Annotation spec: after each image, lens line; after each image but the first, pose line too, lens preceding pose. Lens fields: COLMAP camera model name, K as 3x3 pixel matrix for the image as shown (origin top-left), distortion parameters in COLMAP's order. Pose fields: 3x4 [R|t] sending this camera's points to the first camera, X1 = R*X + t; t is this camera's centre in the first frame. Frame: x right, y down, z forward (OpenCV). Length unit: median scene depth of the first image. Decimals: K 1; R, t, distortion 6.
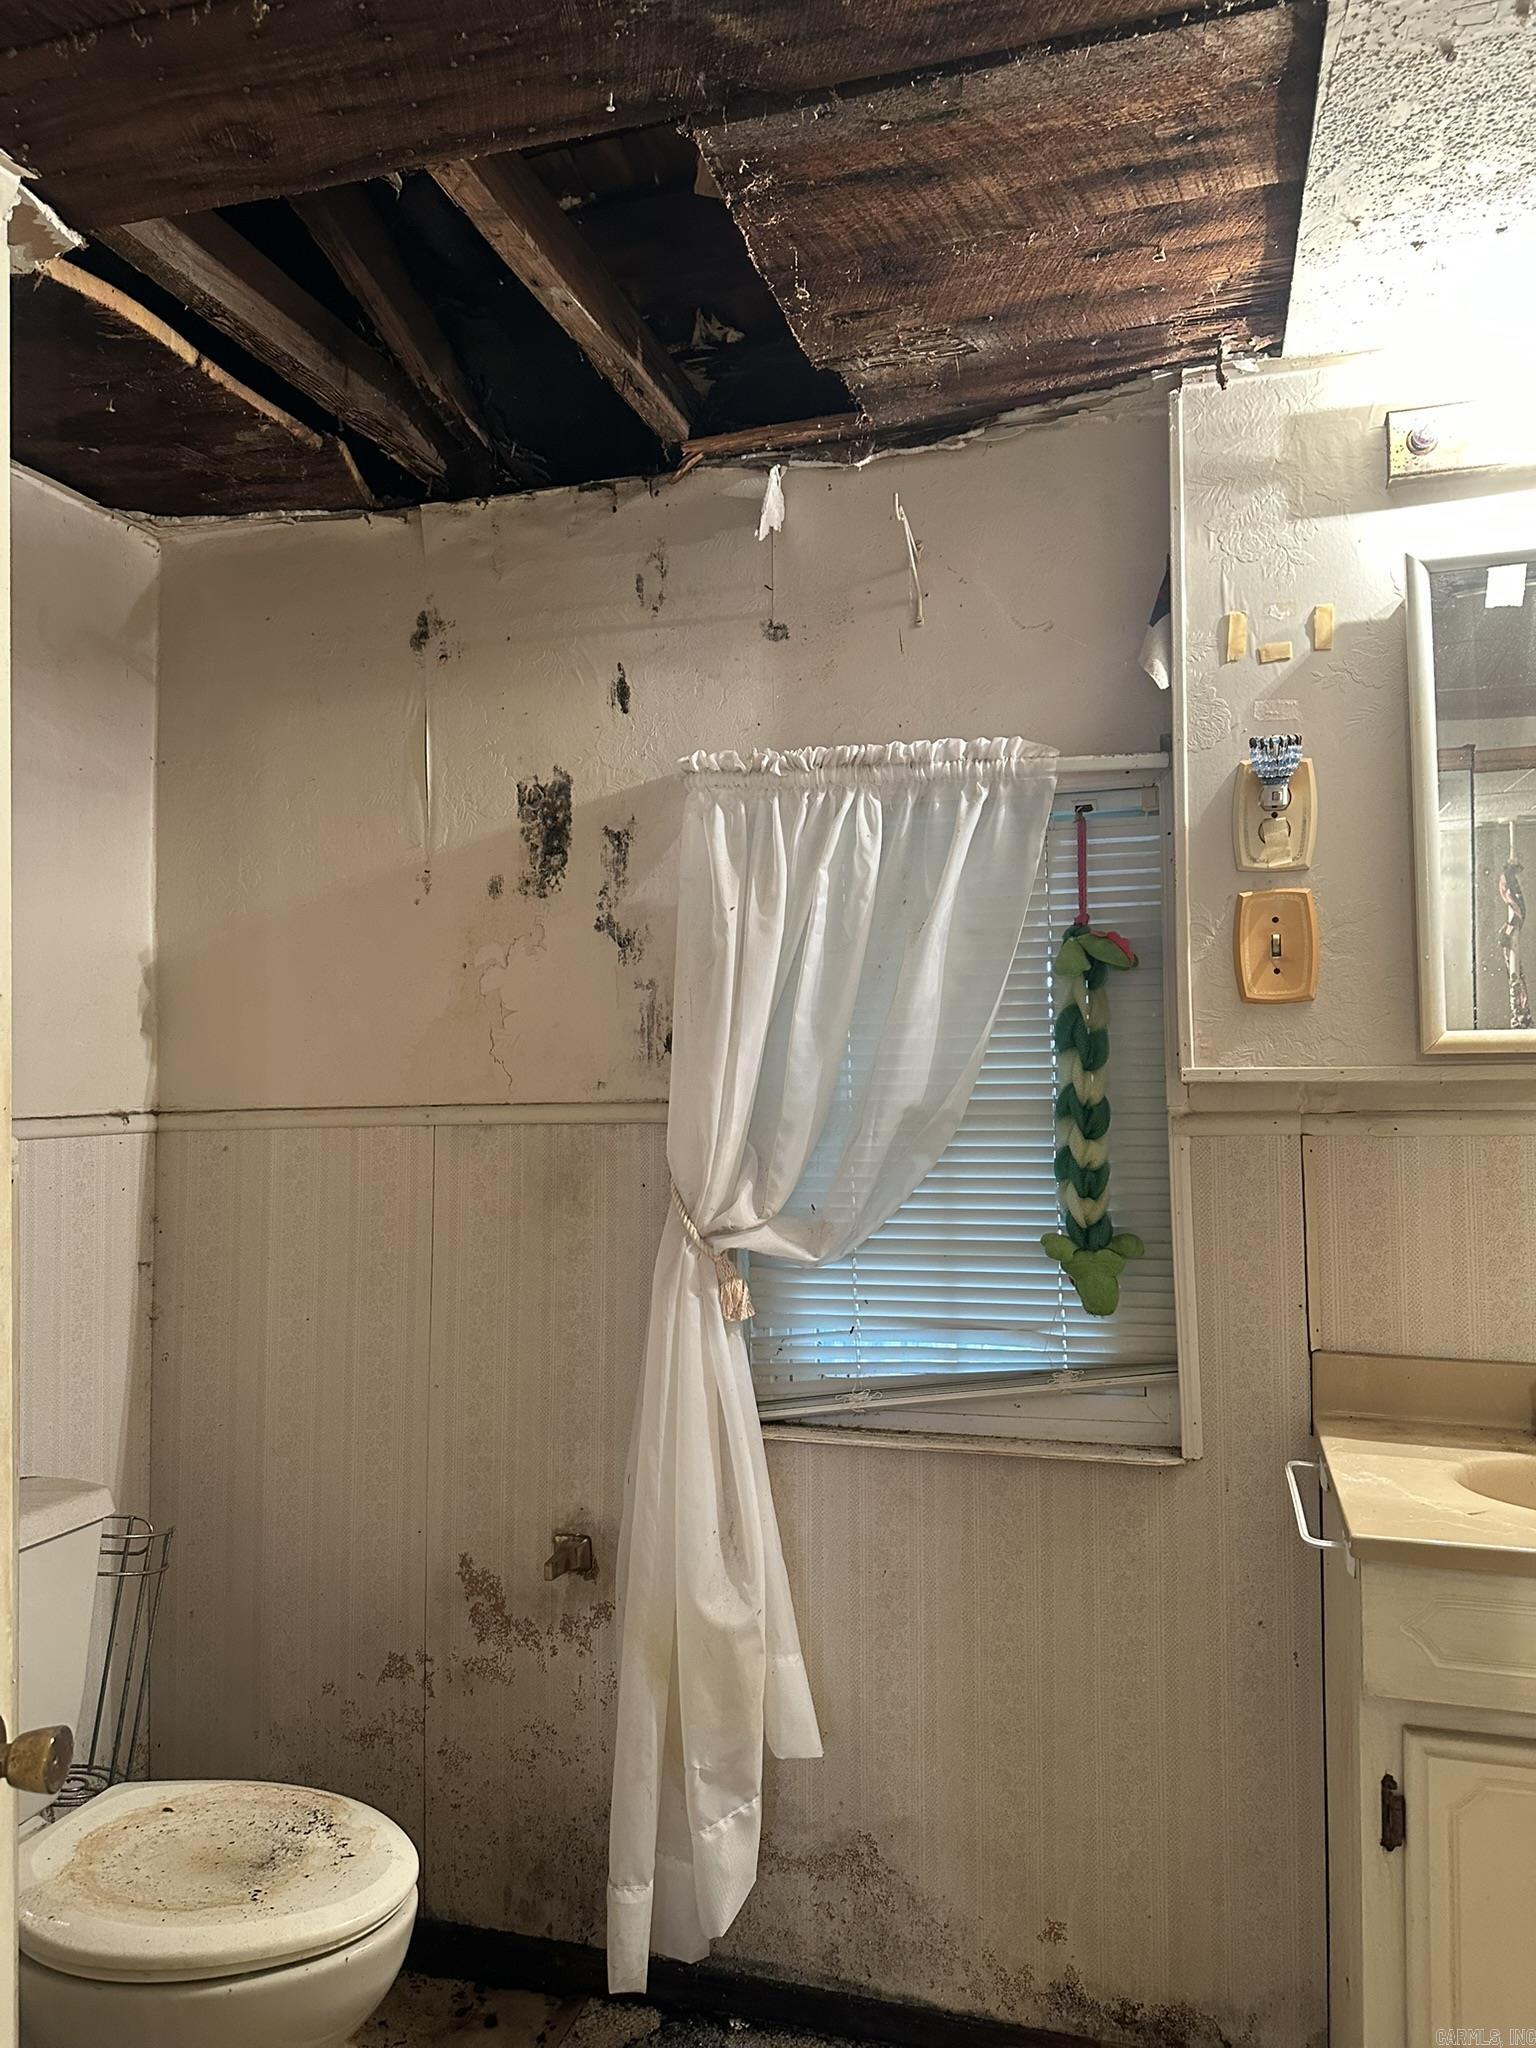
lens RADIAL K [[1424.0, 0, 769.5], [0, 1424.0, 1004.2], [0, 0, 1]] dist [-0.000239, -0.022817]
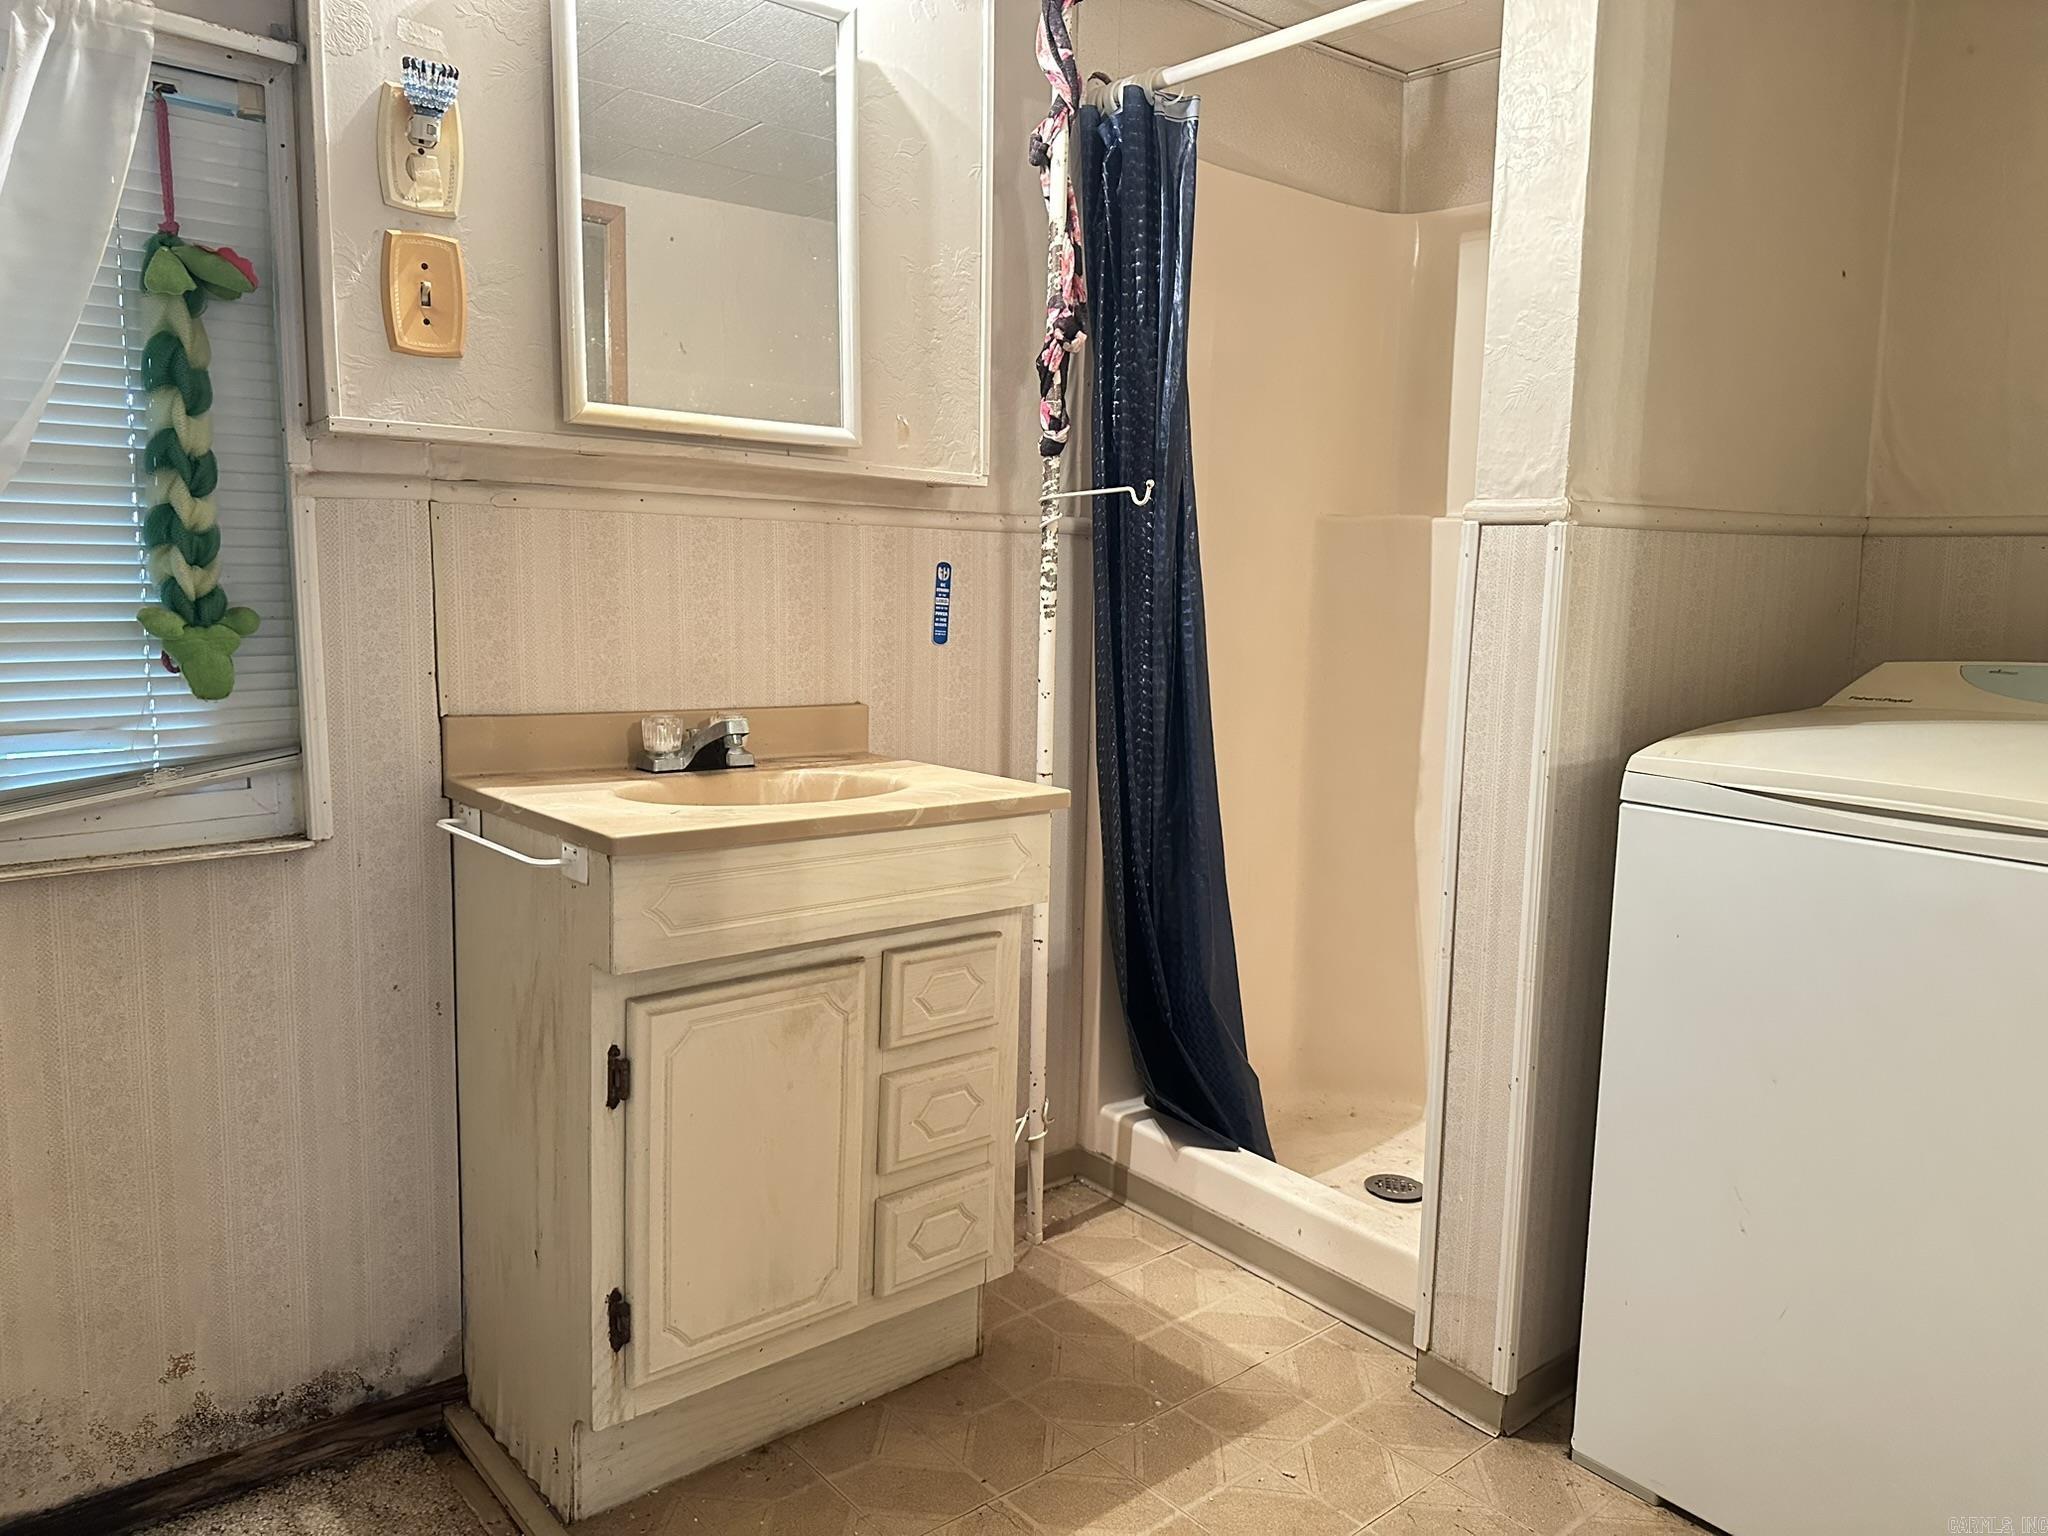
lens RADIAL K [[1424.0, 0, 1026.3], [0, 1424.0, 767.9], [0, 0, 1]] dist [-0.000239, -0.022817]
pose [[0.529300, -0.097232, 0.842845, -0.251407], [-0.069687, 0.985073, 0.157402, 0.088733], [-0.845568, -0.142048, 0.514623, 0.117342]]
